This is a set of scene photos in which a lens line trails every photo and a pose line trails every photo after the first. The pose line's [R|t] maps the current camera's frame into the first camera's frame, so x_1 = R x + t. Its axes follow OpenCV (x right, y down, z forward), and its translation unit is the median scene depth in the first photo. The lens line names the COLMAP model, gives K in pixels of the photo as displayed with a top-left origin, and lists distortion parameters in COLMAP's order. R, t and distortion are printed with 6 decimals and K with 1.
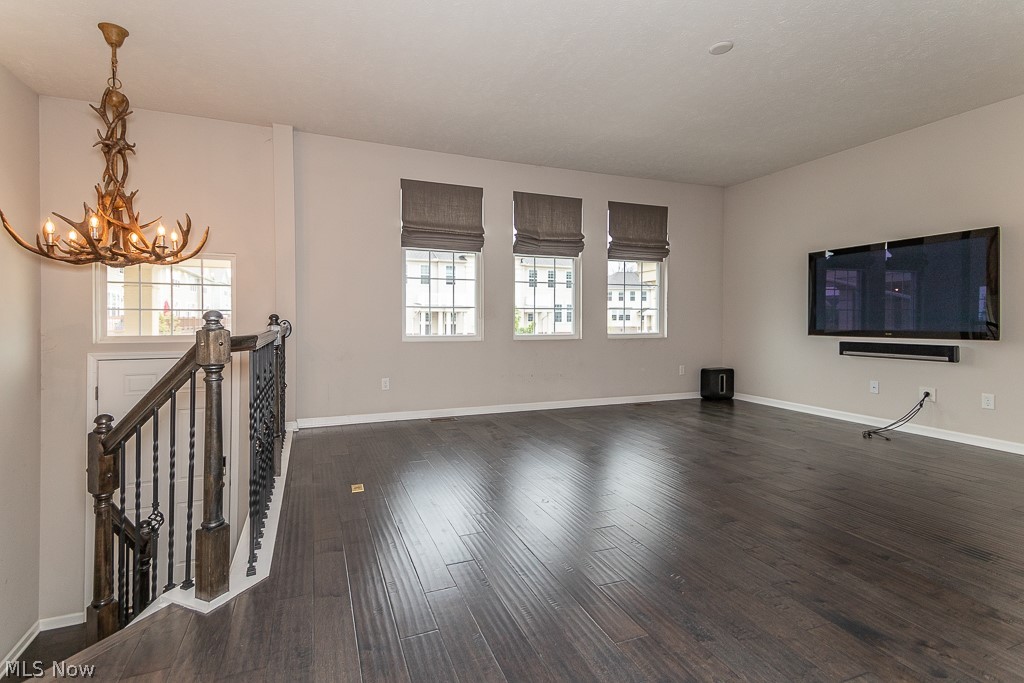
lens RADIAL K [[472.2, 0, 507.6], [0, 472.2, 326.3], [0, 0, 1]] dist [0.038522, -0.005198]
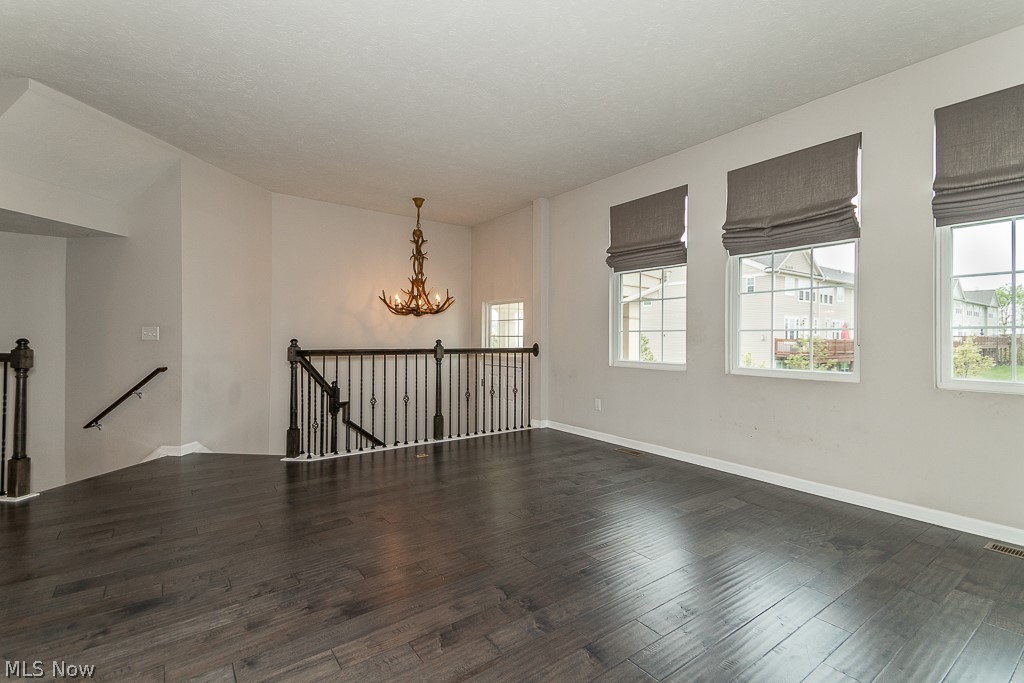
lens RADIAL K [[472.2, 0, 506.2], [0, 472.2, 338.6], [0, 0, 1]] dist [0.038522, -0.005198]
pose [[0.241832, -0.001778, -0.970317, 0.712812], [-0.021401, 0.999745, -0.007166, -0.013216], [0.970082, 0.022499, 0.241732, 0.530109]]
